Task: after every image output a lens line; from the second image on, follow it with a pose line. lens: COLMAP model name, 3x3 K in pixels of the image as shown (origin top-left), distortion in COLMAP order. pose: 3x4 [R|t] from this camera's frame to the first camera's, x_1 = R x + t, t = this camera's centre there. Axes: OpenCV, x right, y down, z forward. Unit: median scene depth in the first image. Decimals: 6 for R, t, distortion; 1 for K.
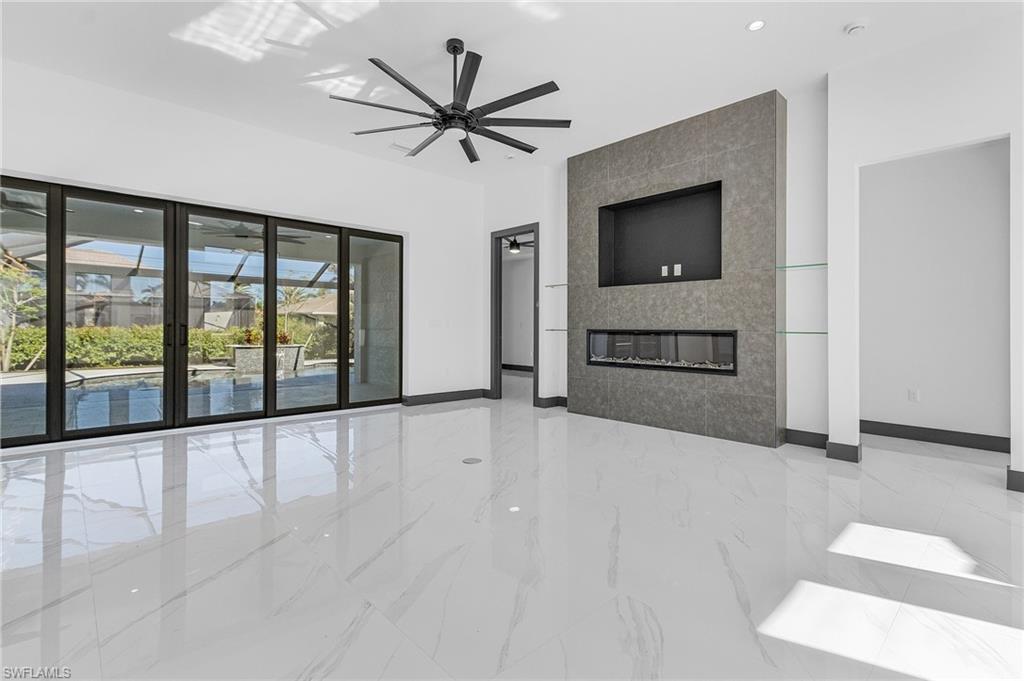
lens RADIAL K [[480.6, 0, 512.1], [0, 480.6, 315.4], [0, 0, 1]] dist [-0.000247, -0.000125]
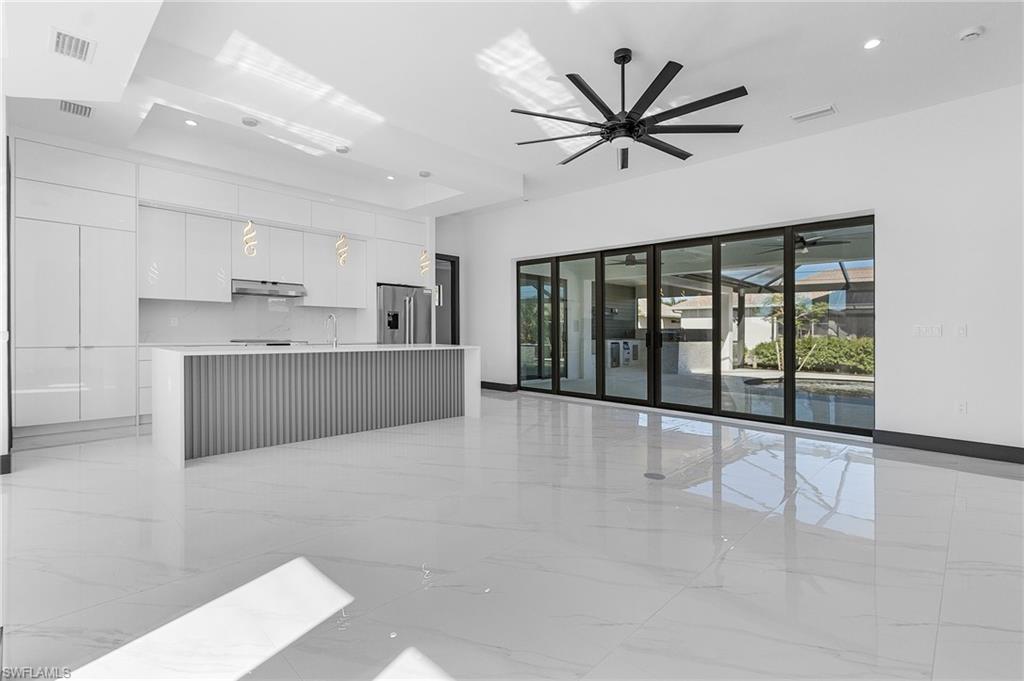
lens RADIAL K [[477.6, 0, 511.5], [0, 477.6, 328.1], [0, 0, 1]] dist [0.003362, 0.000395]
pose [[0.048188, -0.012117, -0.998765, 0.391841], [0.014477, 0.999830, -0.011431, 0.009347], [0.998733, -0.013908, 0.048355, 0.319669]]
